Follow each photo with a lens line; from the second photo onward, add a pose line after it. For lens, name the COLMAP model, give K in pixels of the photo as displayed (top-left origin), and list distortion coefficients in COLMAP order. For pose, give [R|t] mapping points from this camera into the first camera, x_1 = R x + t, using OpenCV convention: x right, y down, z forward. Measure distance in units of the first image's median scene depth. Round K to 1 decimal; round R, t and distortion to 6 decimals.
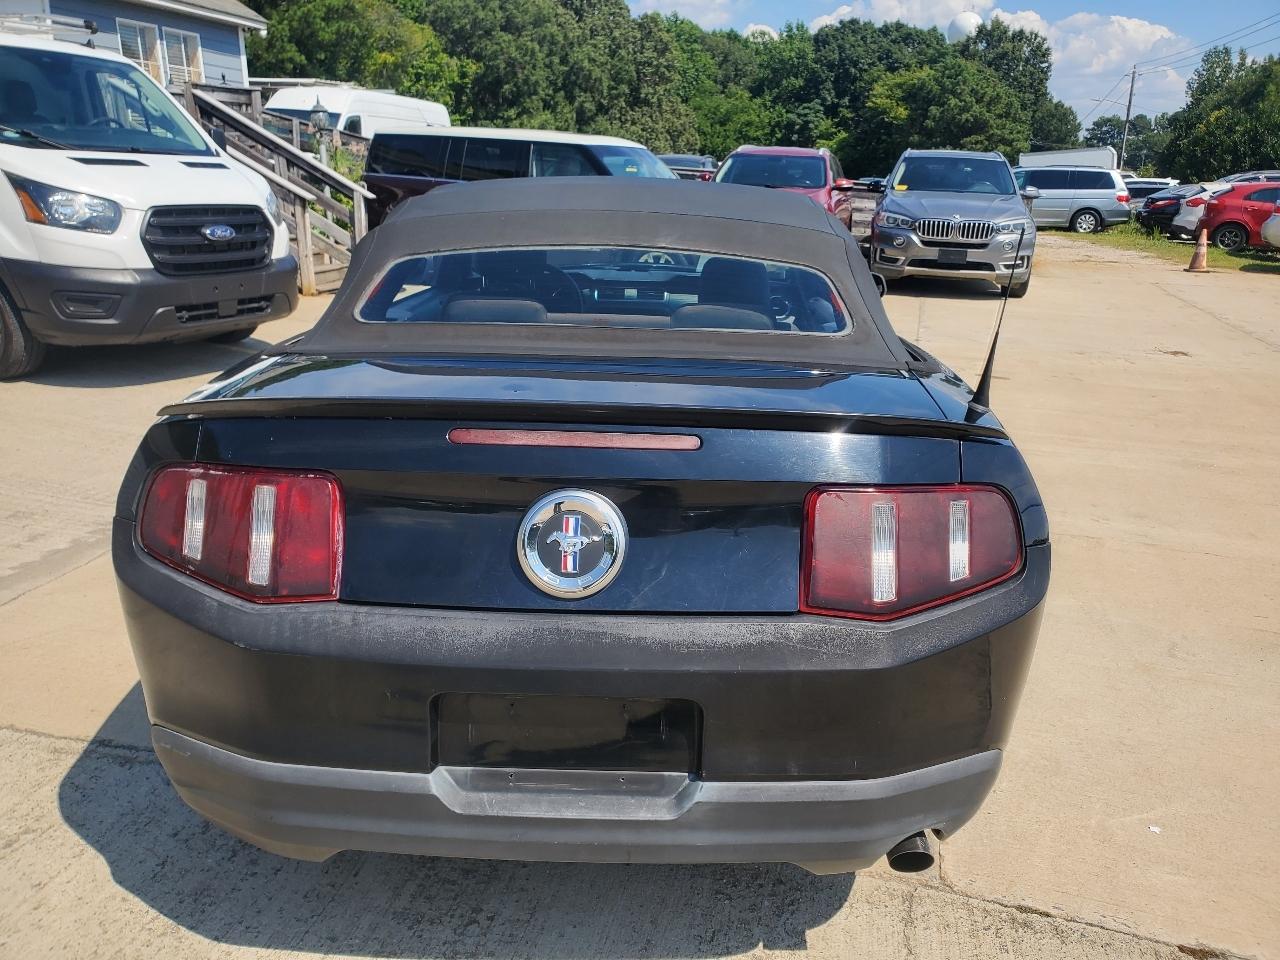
lens RADIAL K [[984.2, 0, 640.0], [0, 984.2, 480.0], [0, 0, 1]] dist [0.006487, 0.008813]
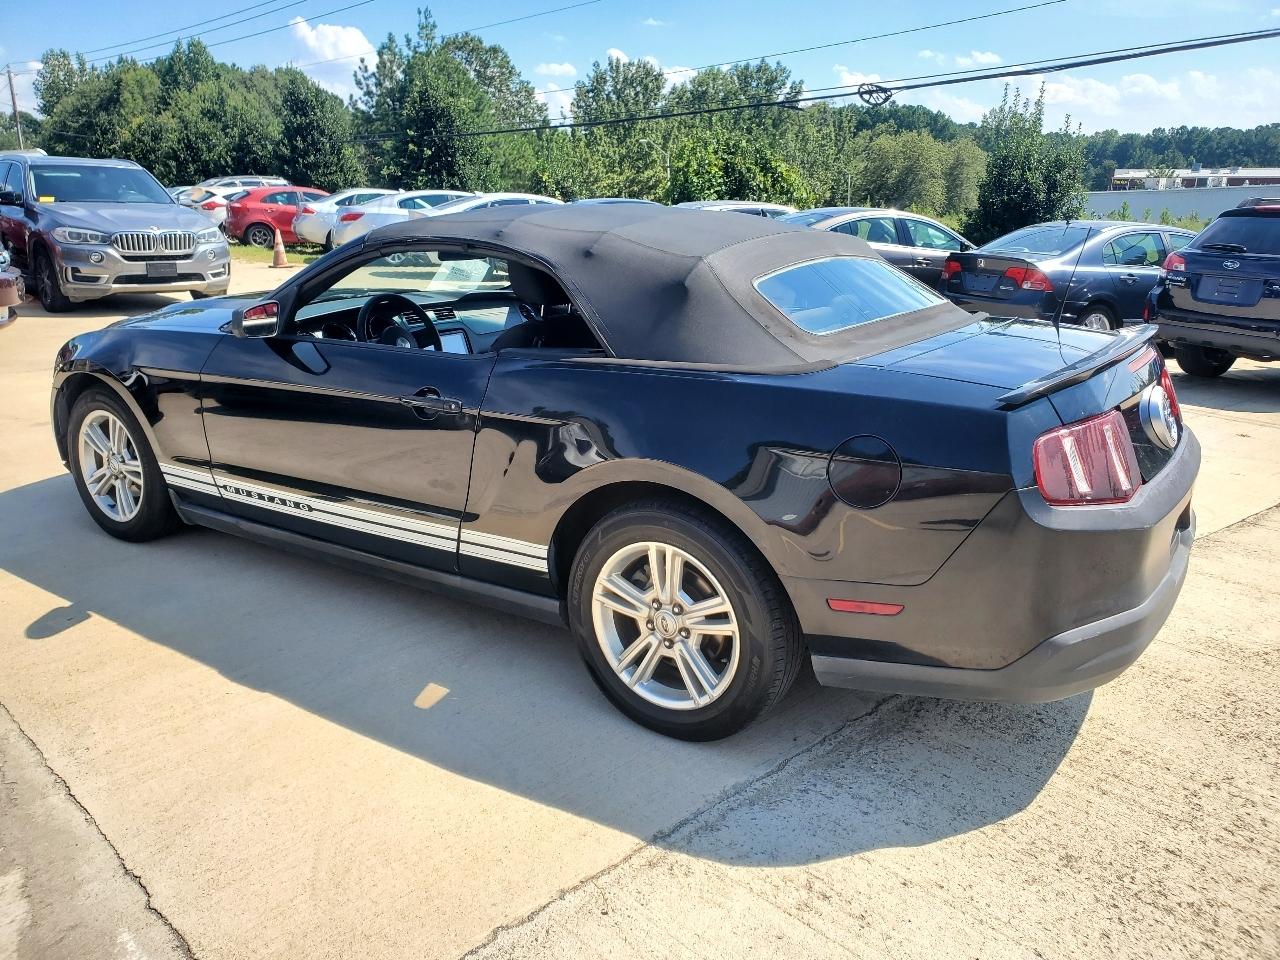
lens RADIAL K [[993.8, 0, 638.6], [0, 993.8, 463.1], [0, 0, 1]] dist [-0.018970, 0.049757]
pose [[0.555925, -0.237575, 0.796558, -0.262499], [0.253428, 0.961105, 0.109782, -0.037296], [-0.791658, 0.140839, 0.594510, 0.091930]]
